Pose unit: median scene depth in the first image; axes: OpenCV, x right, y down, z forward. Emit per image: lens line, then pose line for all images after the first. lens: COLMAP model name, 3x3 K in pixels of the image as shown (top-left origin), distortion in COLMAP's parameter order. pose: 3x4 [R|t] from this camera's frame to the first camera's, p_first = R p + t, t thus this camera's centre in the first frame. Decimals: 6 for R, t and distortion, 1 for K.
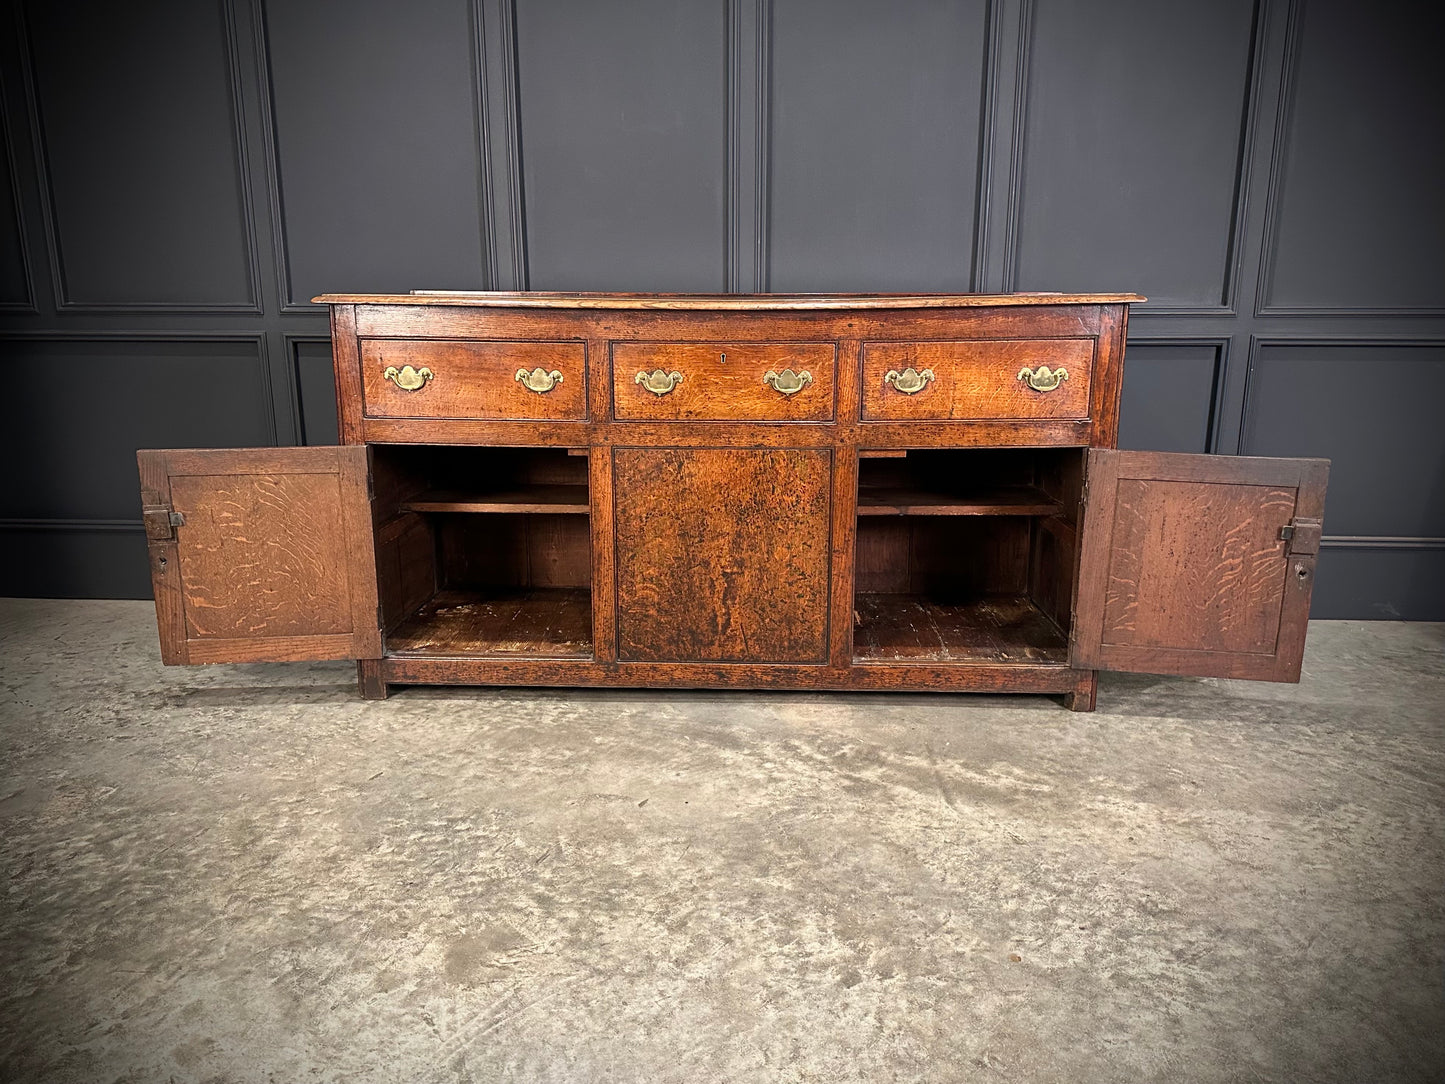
lens RADIAL K [[1062.2, 0, 719.1], [0, 1062.2, 538.5], [0, 0, 1]] dist [0.004702, -0.010290]
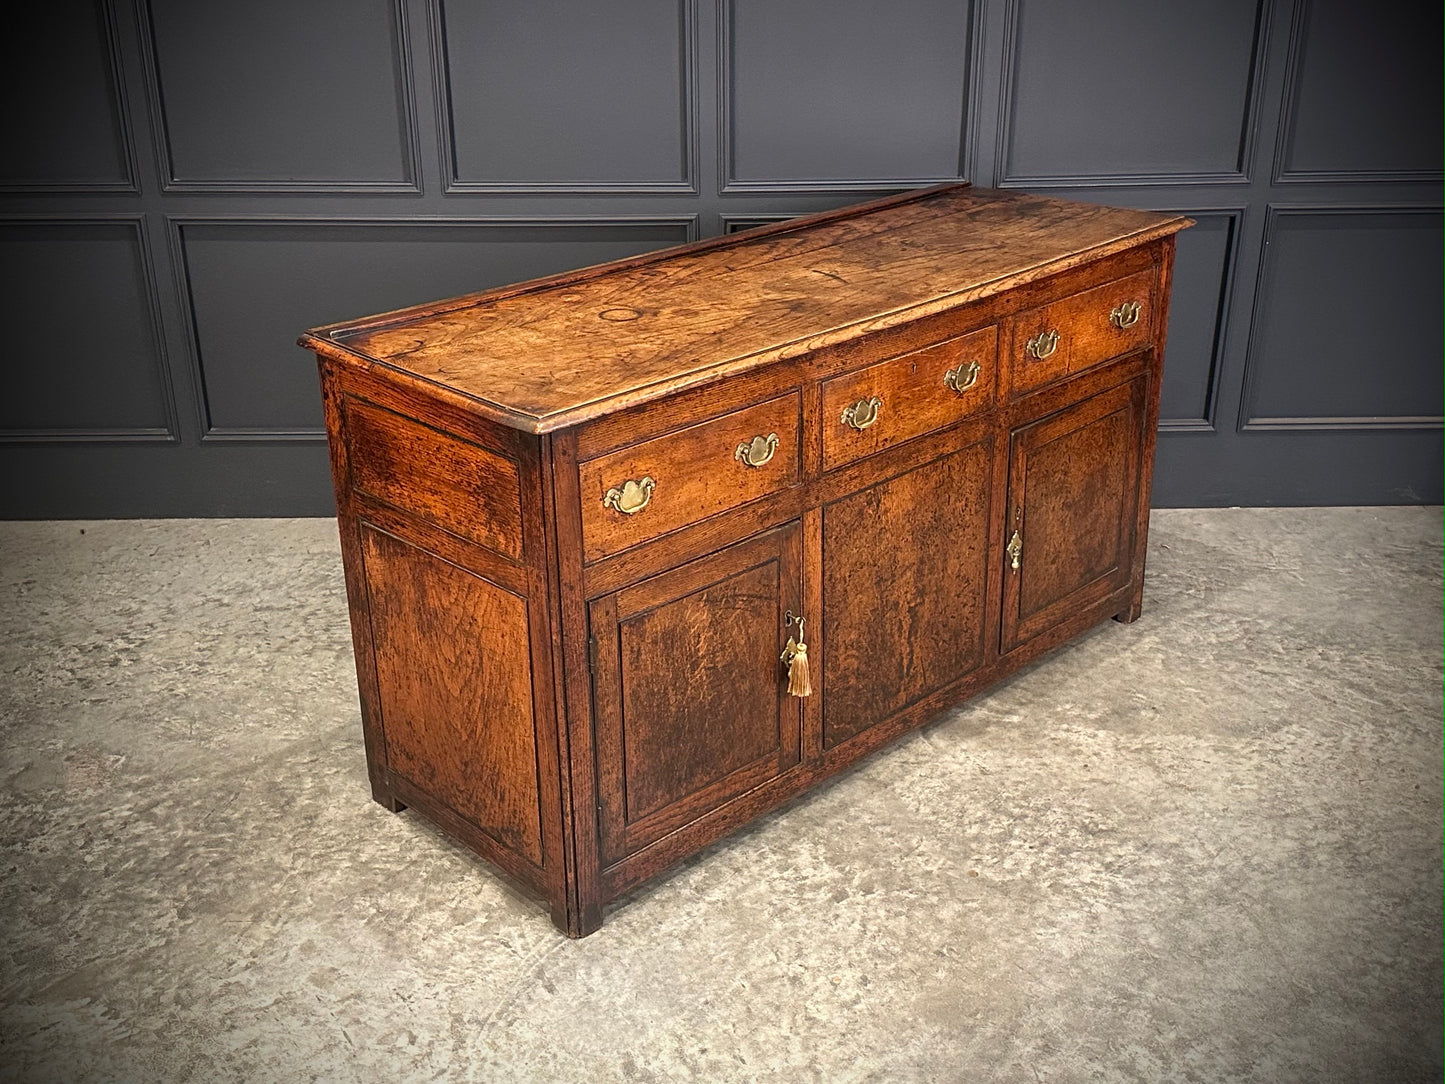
lens RADIAL K [[1639.2, 0, 712.4], [0, 1639.2, 542.2], [0, 0, 1]] dist [0.213880, -0.524064]
pose [[0.997660, -0.033557, 0.059573, -0.111675], [0.022419, 0.983658, 0.178645, -0.301458], [-0.064594, -0.176891, 0.982109, -0.722486]]
